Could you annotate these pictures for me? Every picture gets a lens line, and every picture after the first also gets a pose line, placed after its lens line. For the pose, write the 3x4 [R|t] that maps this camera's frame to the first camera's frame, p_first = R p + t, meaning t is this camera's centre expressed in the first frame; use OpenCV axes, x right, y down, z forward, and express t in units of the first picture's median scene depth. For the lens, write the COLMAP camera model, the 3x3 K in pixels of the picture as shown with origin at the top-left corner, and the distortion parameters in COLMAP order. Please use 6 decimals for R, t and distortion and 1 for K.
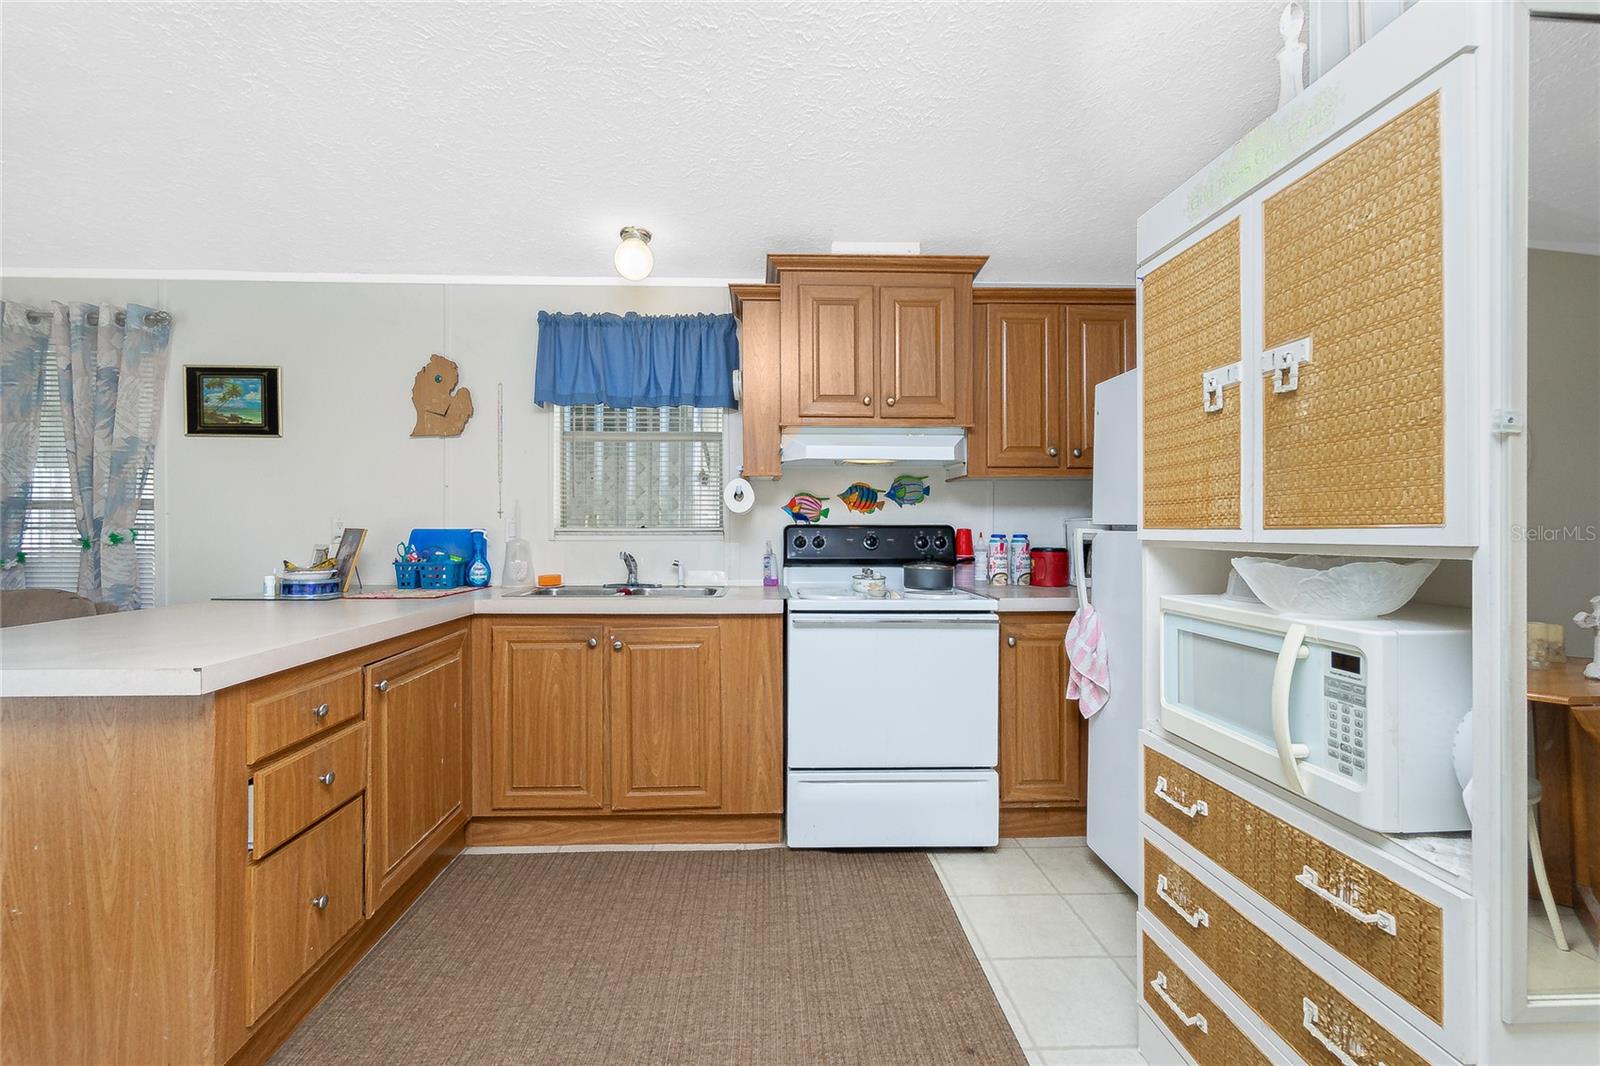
lens RADIAL K [[714.6, 0, 778.0], [0, 714.6, 525.1], [0, 0, 1]] dist [-0.004502, -0.000387]
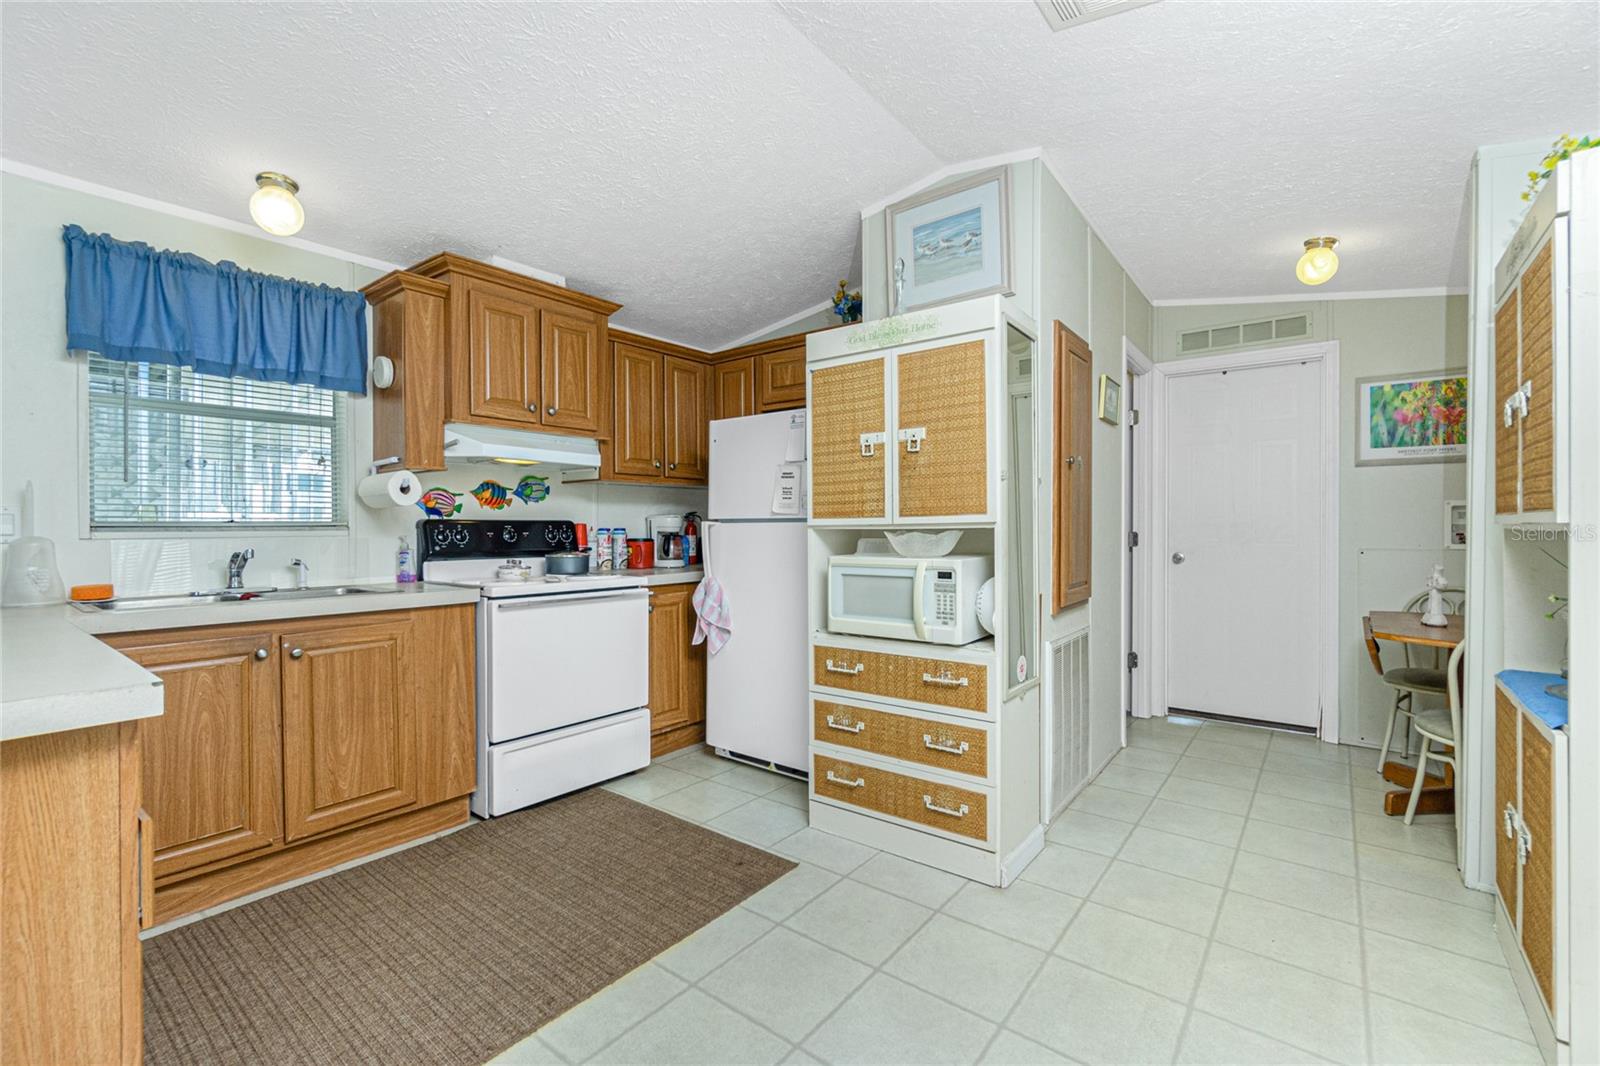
lens RADIAL K [[692.9, 0, 800.0], [0, 692.9, 533.0], [0, 0, 1]] dist [-0.002590, 0.000030]
pose [[0.646559, -0.010054, 0.762798, -0.466303], [0.004527, 0.999946, 0.009343, 0.014267], [-0.762851, -0.002587, 0.646569, -0.027658]]
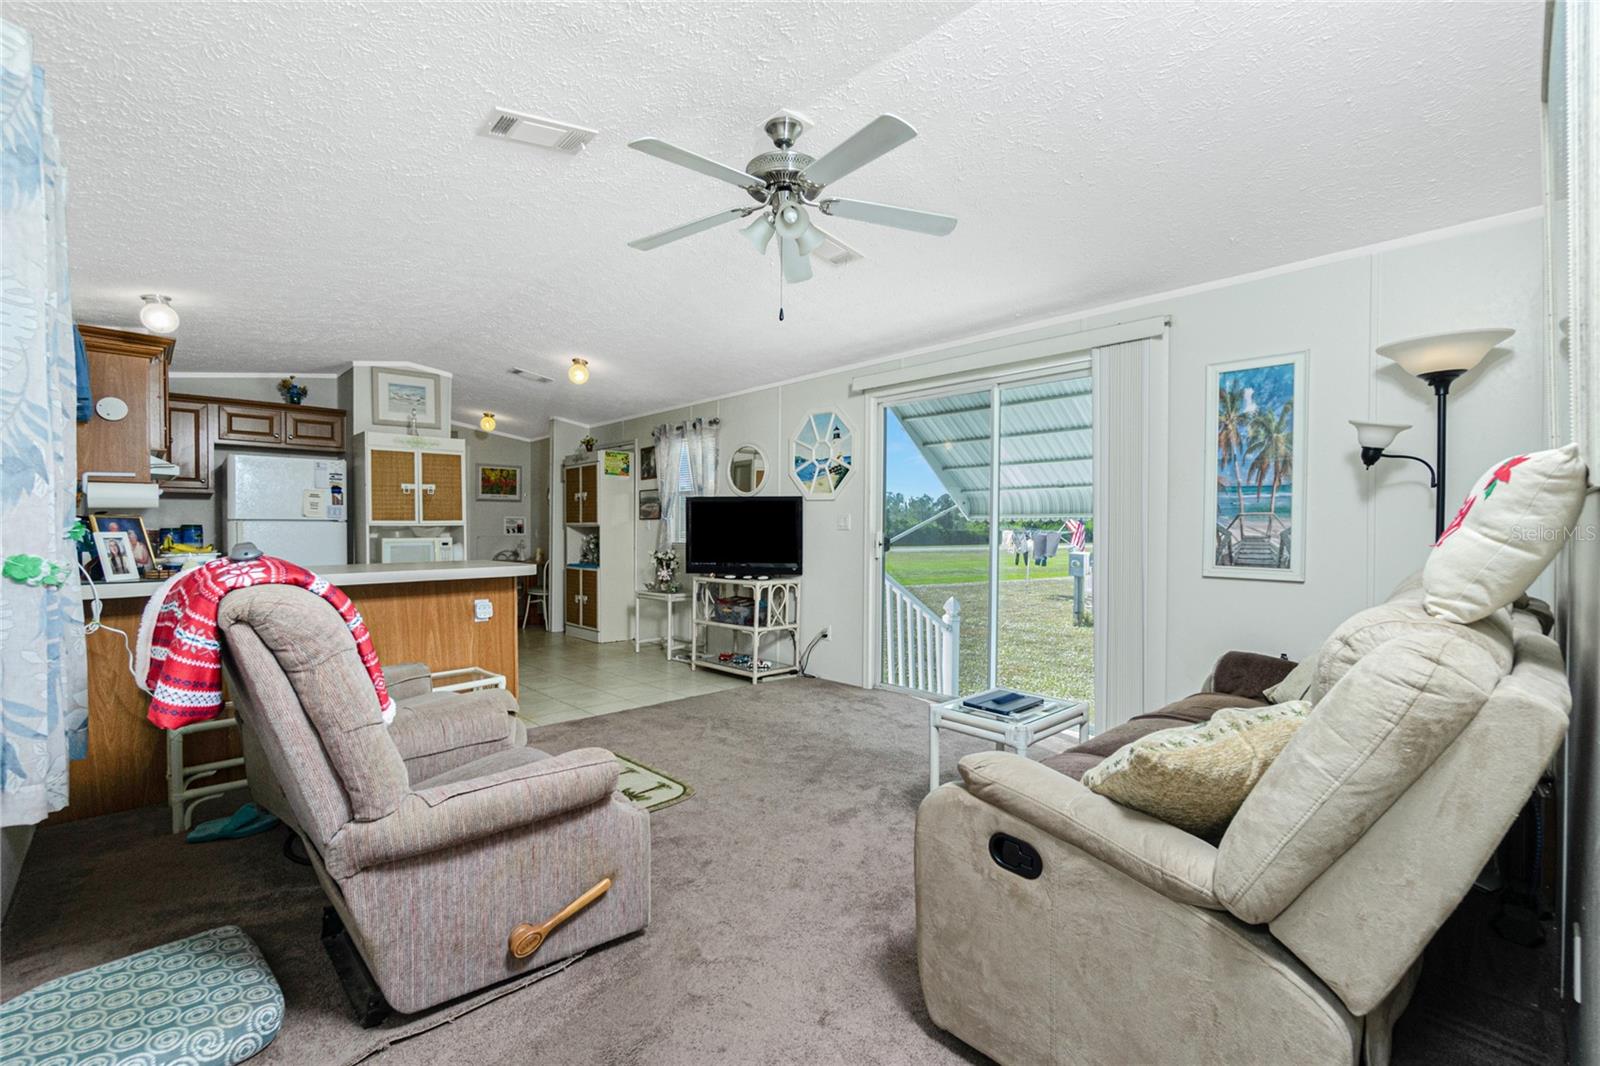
lens RADIAL K [[714.6, 0, 778.0], [0, 714.6, 525.1], [0, 0, 1]] dist [-0.004502, -0.000387]
pose [[-0.644598, -0.001212, 0.764520, -2.114134], [-0.003089, 0.999995, -0.001019, 0.014142], [-0.764515, -0.003019, -0.644599, 1.052742]]
